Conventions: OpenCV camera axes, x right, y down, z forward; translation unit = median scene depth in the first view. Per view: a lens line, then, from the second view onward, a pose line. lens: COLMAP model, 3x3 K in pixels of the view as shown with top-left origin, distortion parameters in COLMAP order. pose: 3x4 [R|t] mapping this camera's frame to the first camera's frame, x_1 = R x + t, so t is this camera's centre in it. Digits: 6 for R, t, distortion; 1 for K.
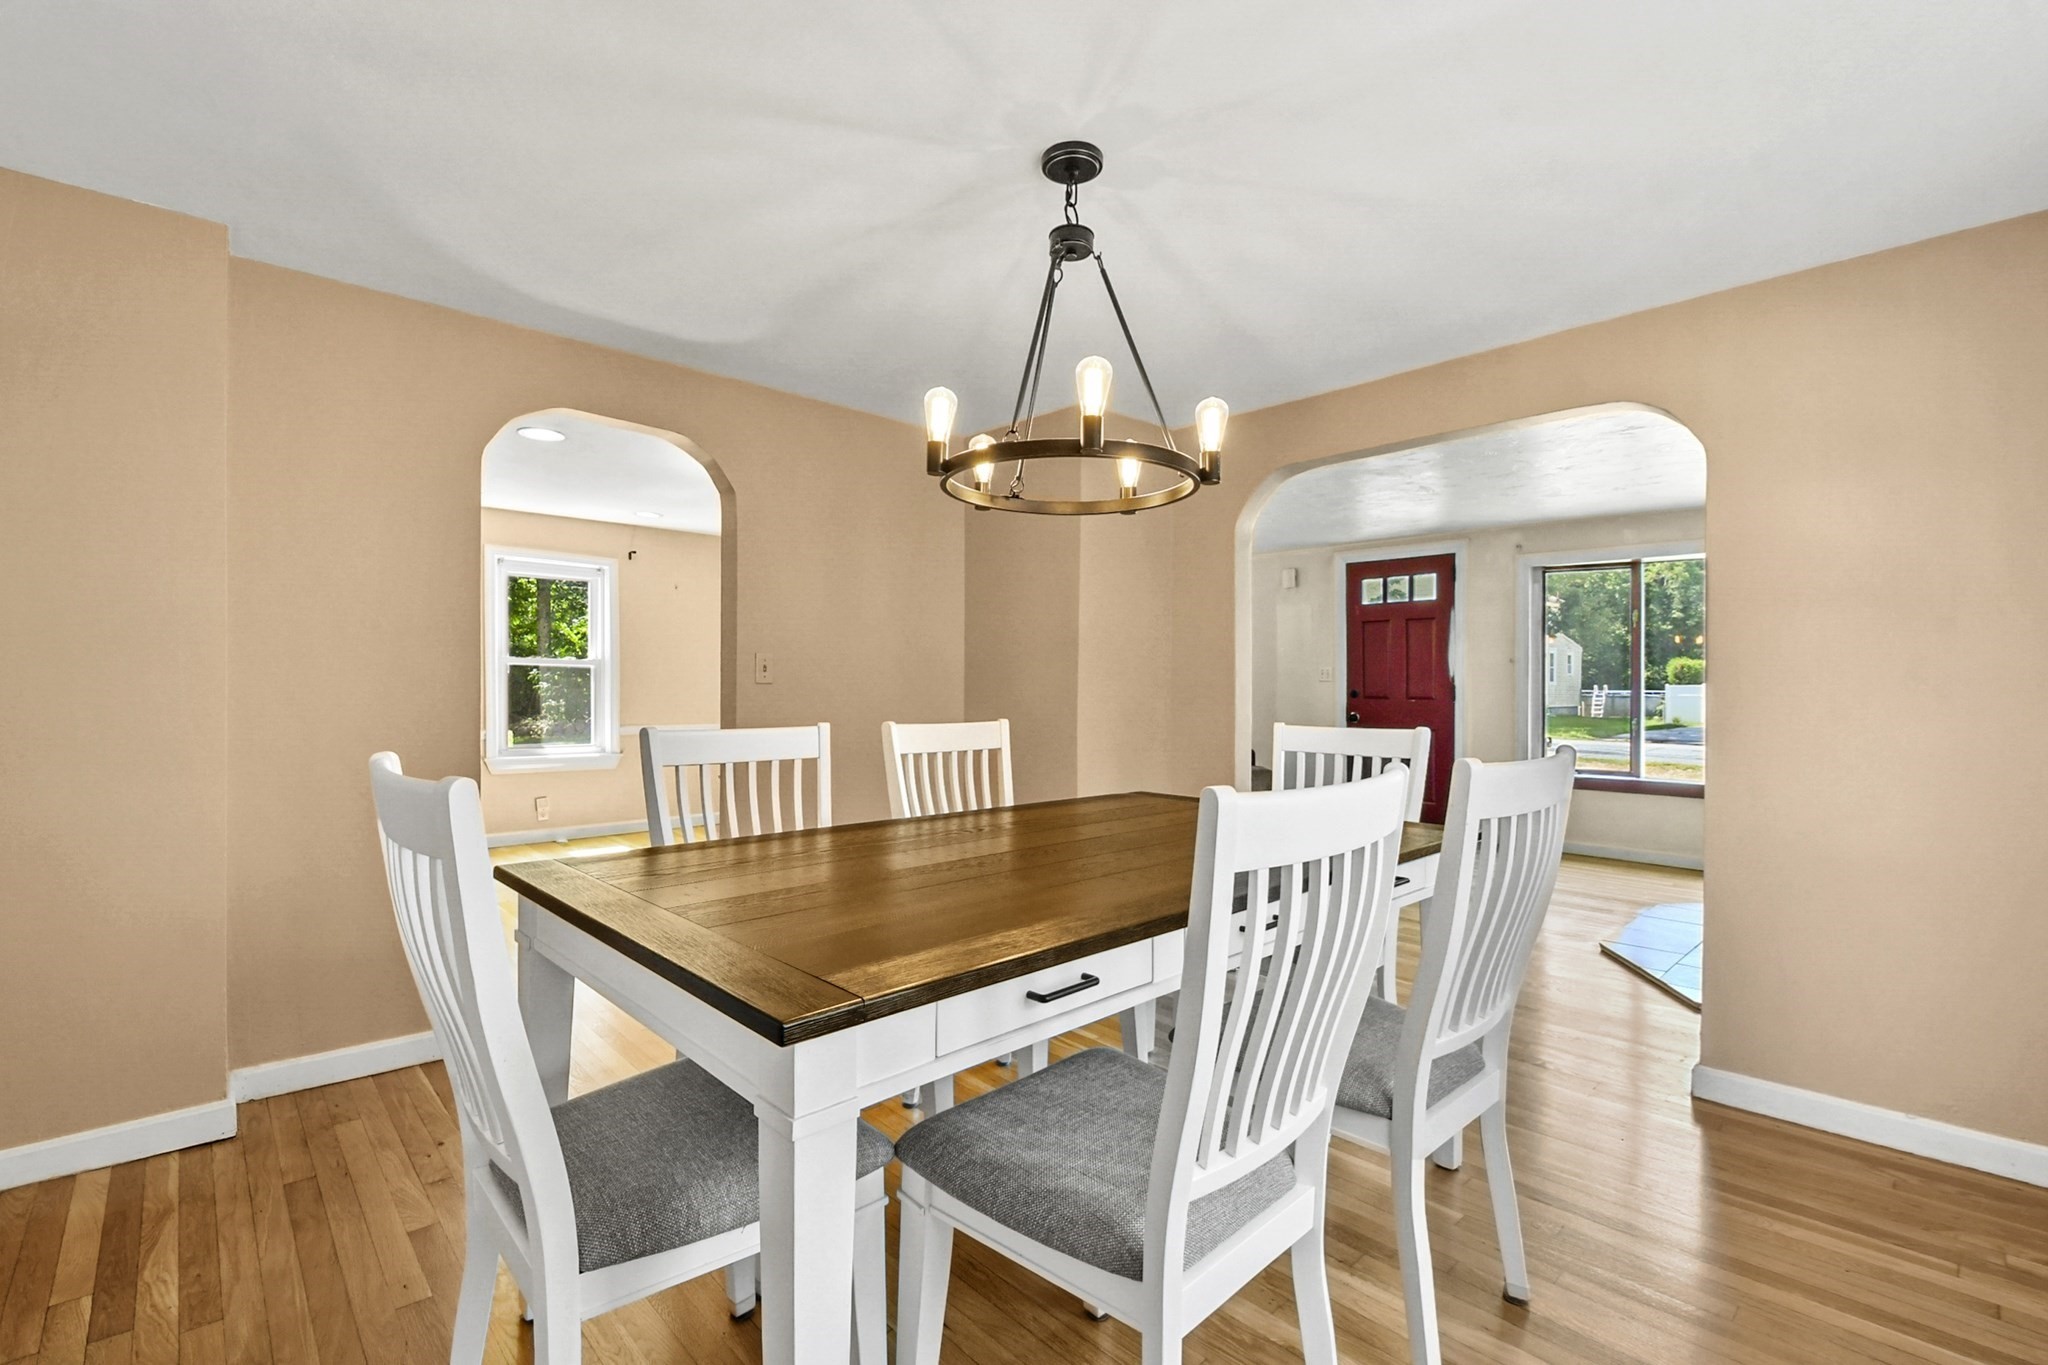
lens RADIAL K [[893.1, 0, 1008.1], [0, 893.1, 688.2], [0, 0, 1]] dist [0.019037, -0.015901]
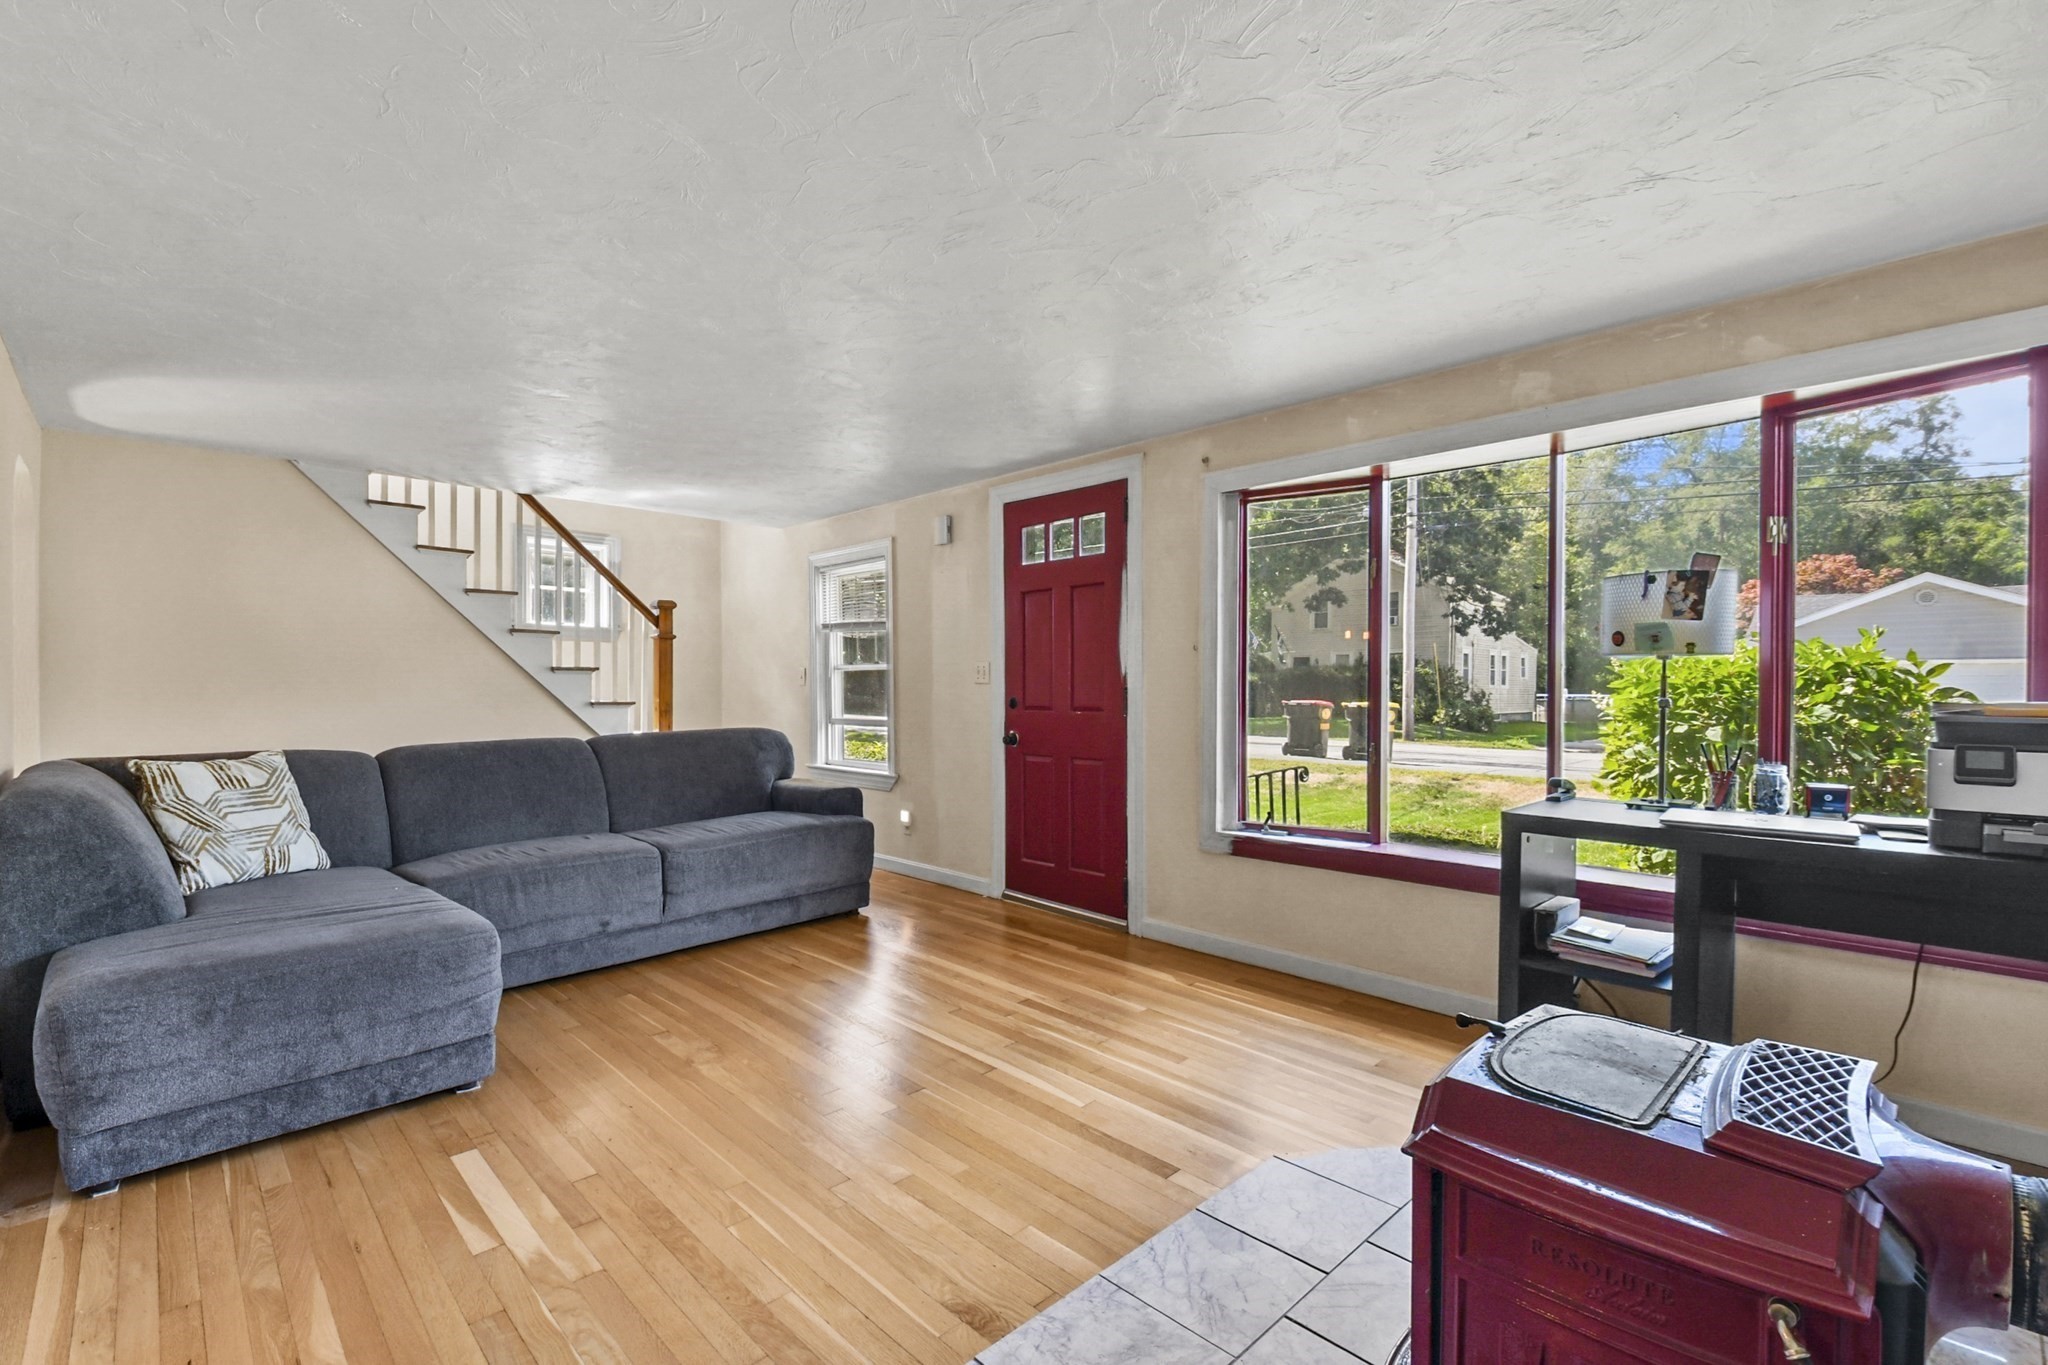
lens RADIAL K [[893.1, 0, 1008.1], [0, 893.1, 688.2], [0, 0, 1]] dist [0.019037, -0.015901]
pose [[0.999869, -0.006270, 0.014895, 0.404248], [0.006409, 0.999936, -0.009301, 0.002541], [-0.014836, 0.009395, 0.999846, 0.374266]]
